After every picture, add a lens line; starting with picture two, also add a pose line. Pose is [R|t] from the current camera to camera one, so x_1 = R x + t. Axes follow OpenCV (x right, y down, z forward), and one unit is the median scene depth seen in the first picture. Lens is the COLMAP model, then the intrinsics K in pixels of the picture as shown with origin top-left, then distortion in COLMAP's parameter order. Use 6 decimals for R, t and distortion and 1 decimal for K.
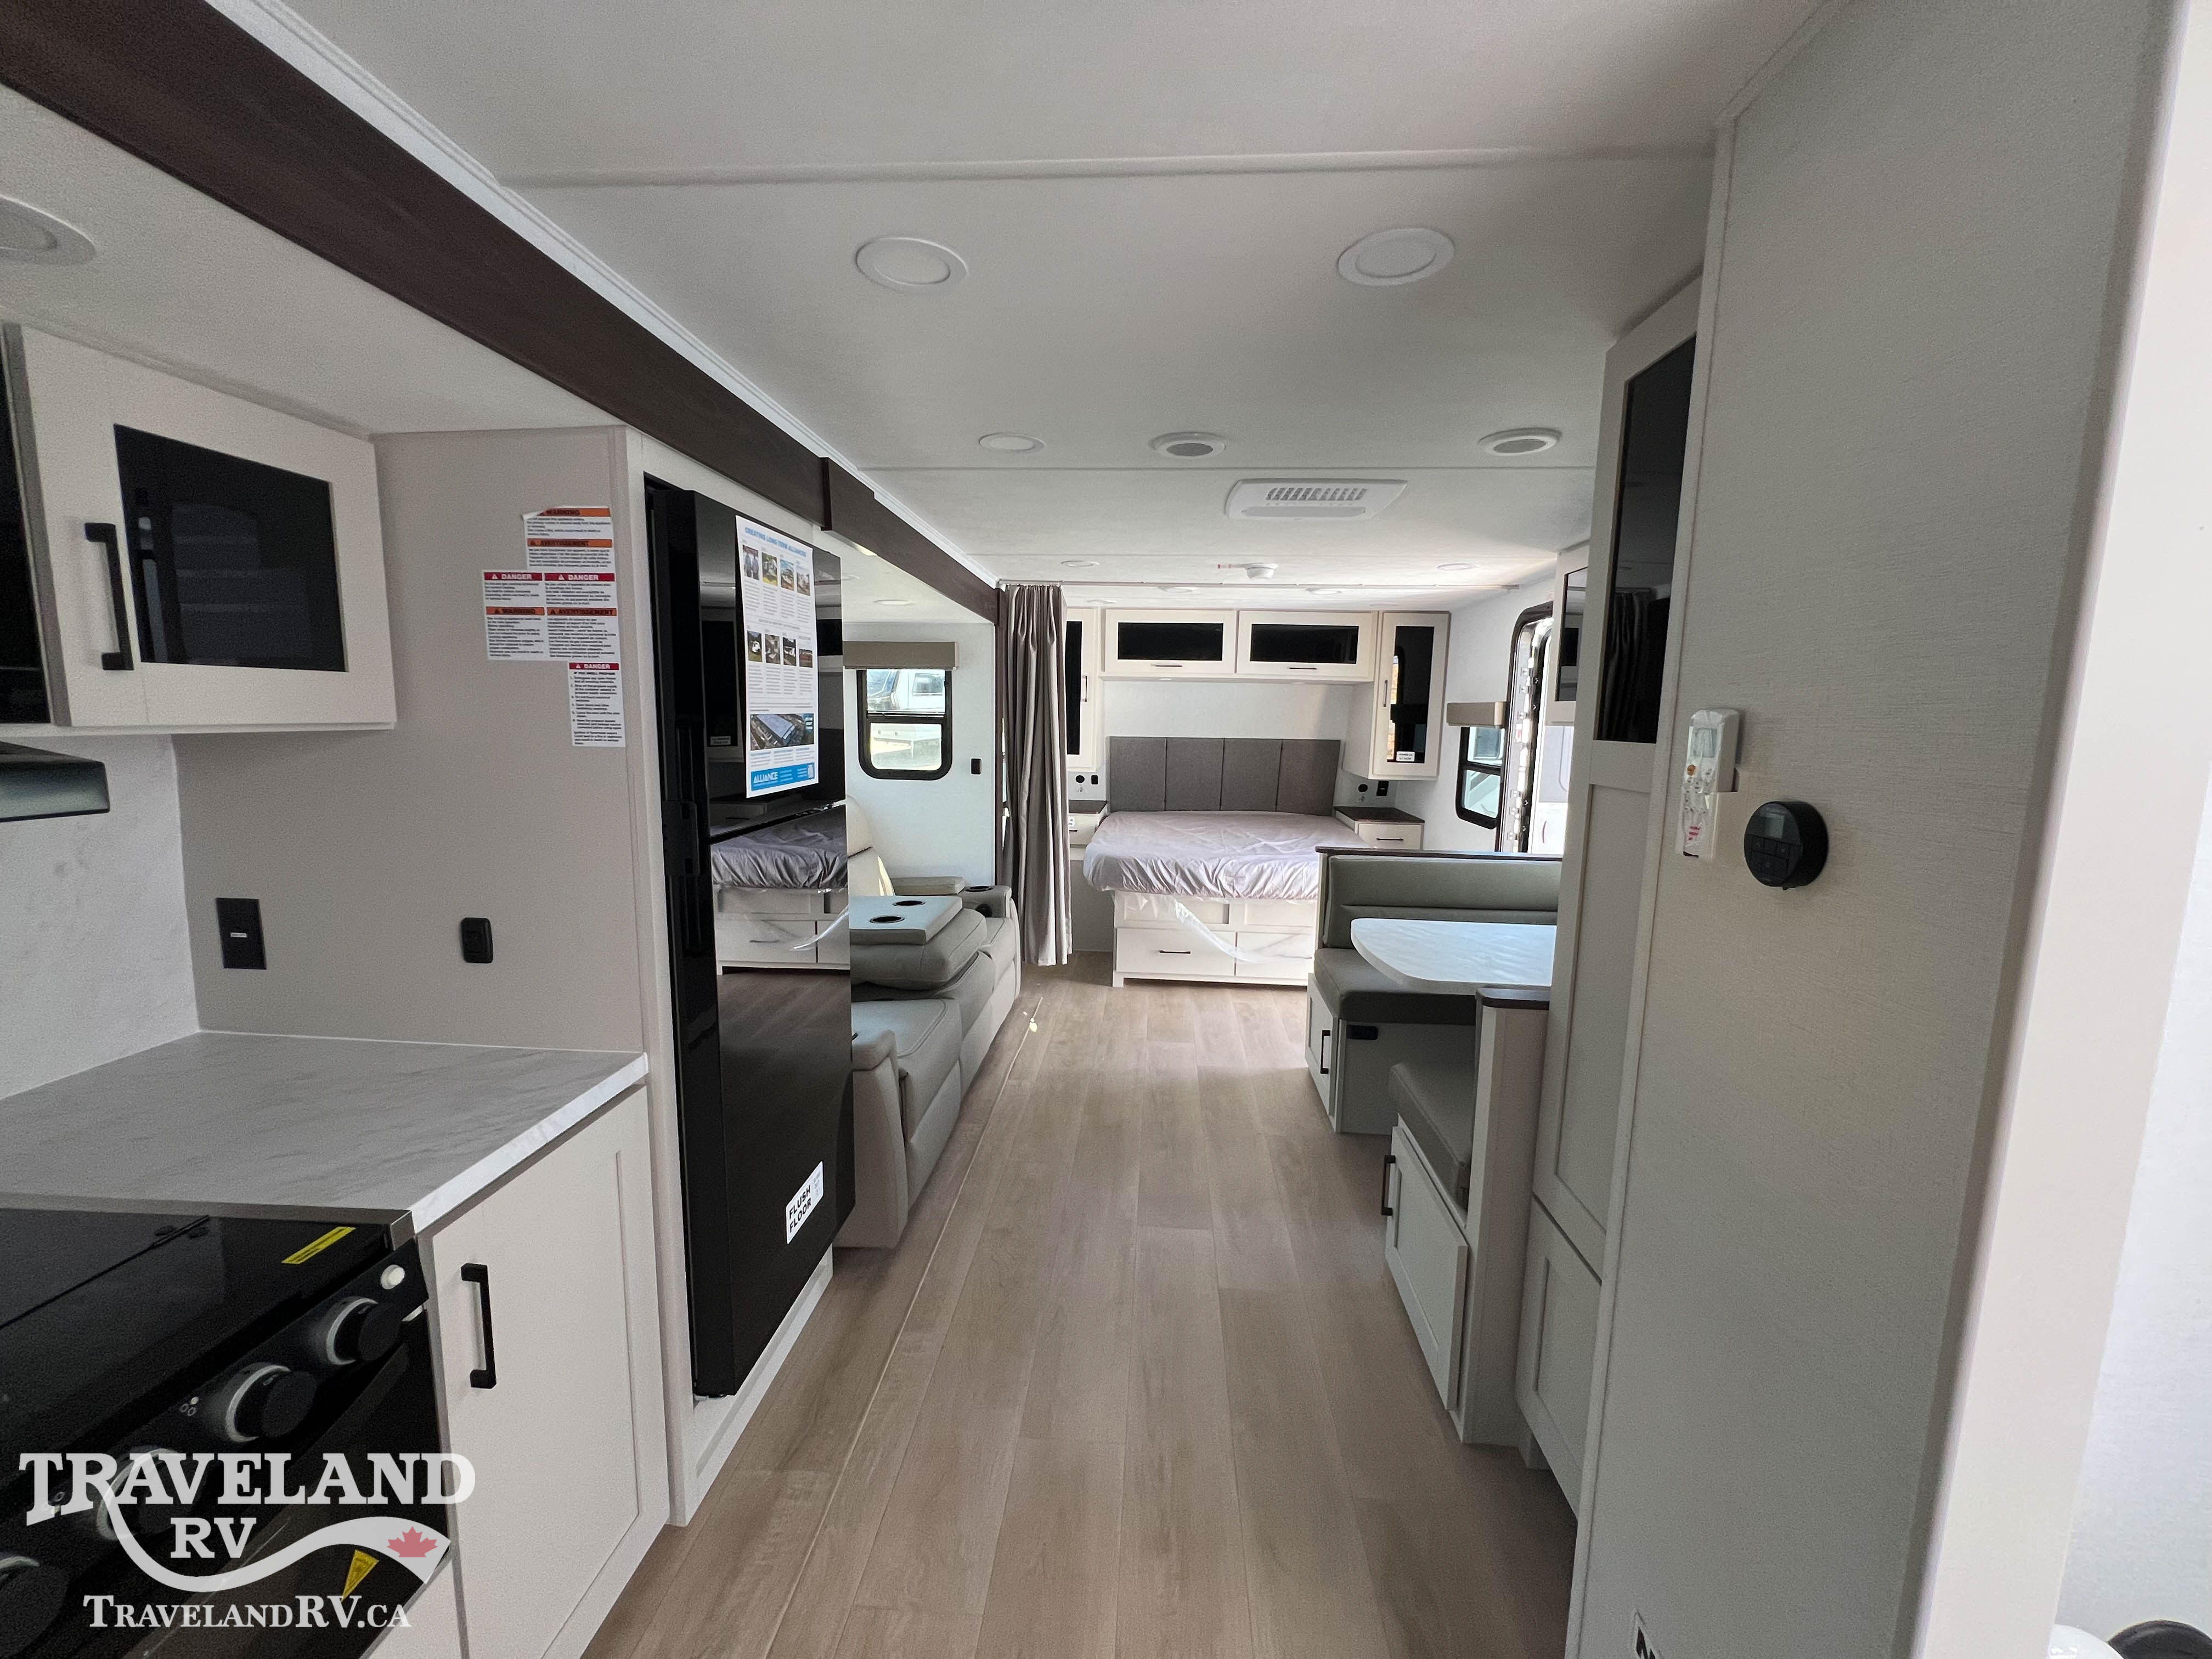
lens RADIAL K [[888.3, 0, 1112.8], [0, 888.3, 831.0], [0, 0, 1]] dist [-0.002643, 0.000655]
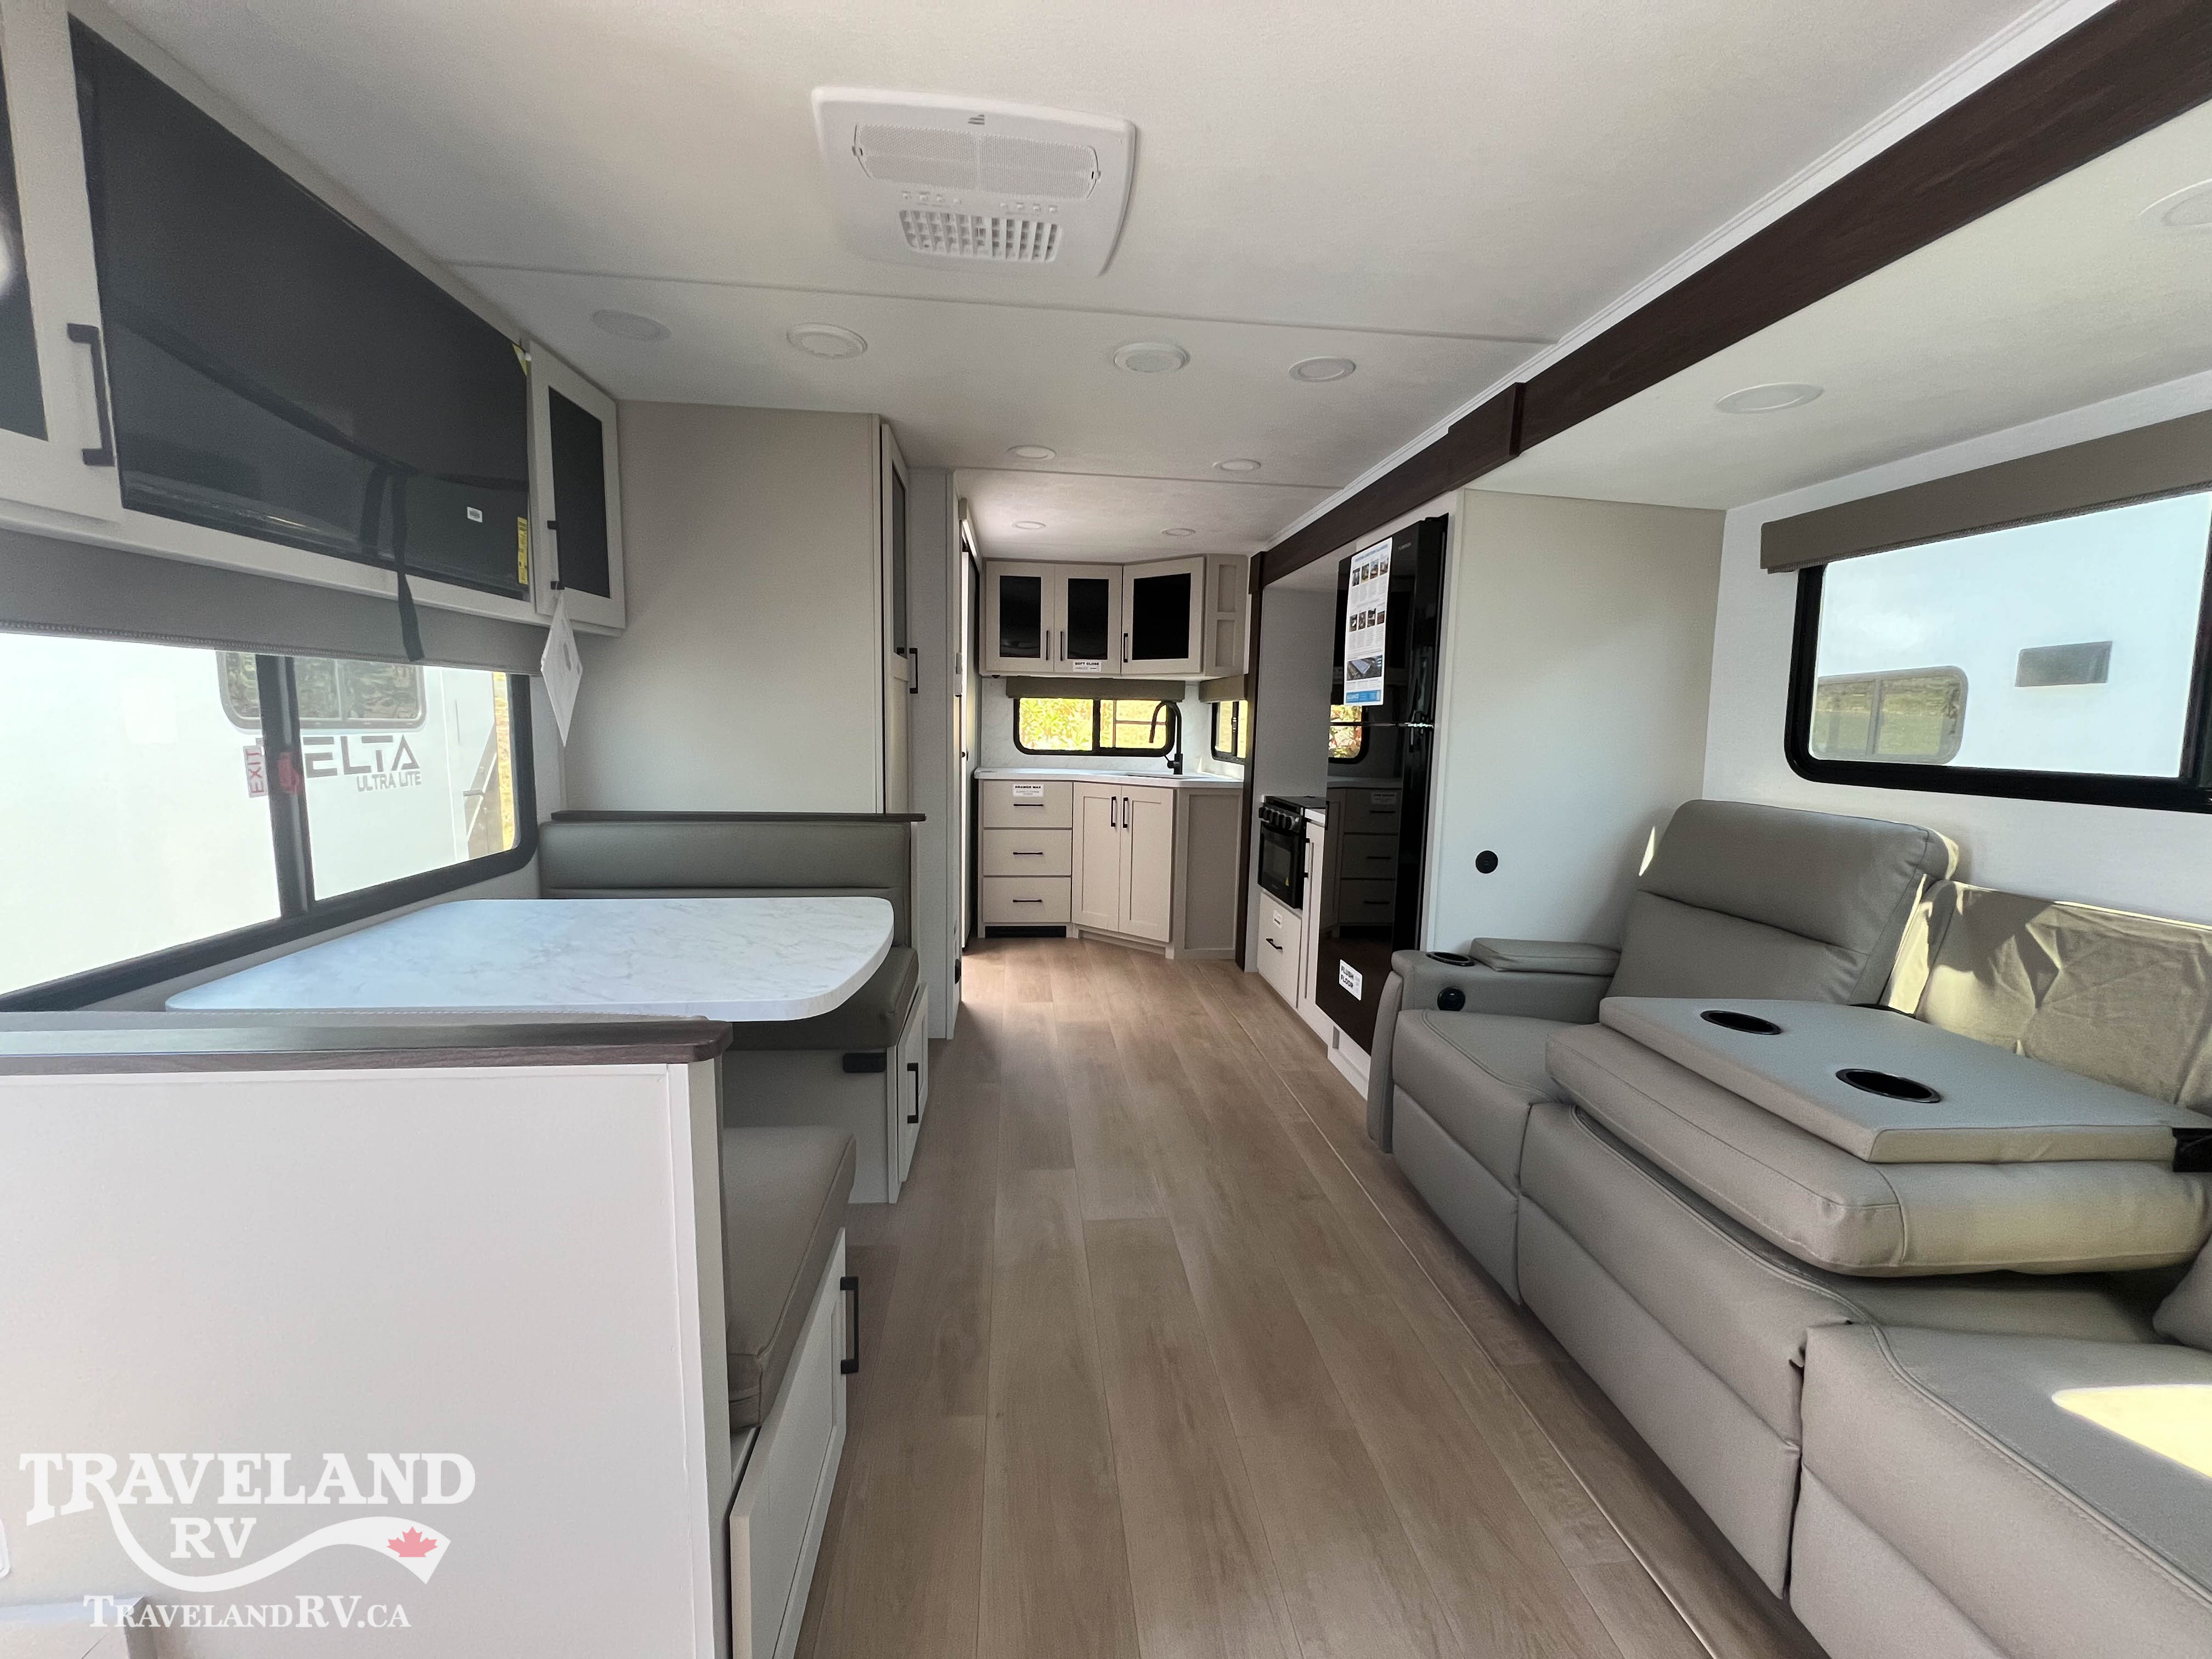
lens RADIAL K [[888.3, 0, 1097.0], [0, 888.3, 822.6], [0, 0, 1]] dist [-0.002643, 0.000655]
pose [[-0.987939, -0.029557, -0.151997, 0.313664], [-0.066746, 0.967024, 0.245784, -0.182468], [0.139720, 0.252964, -0.957333, 2.254309]]
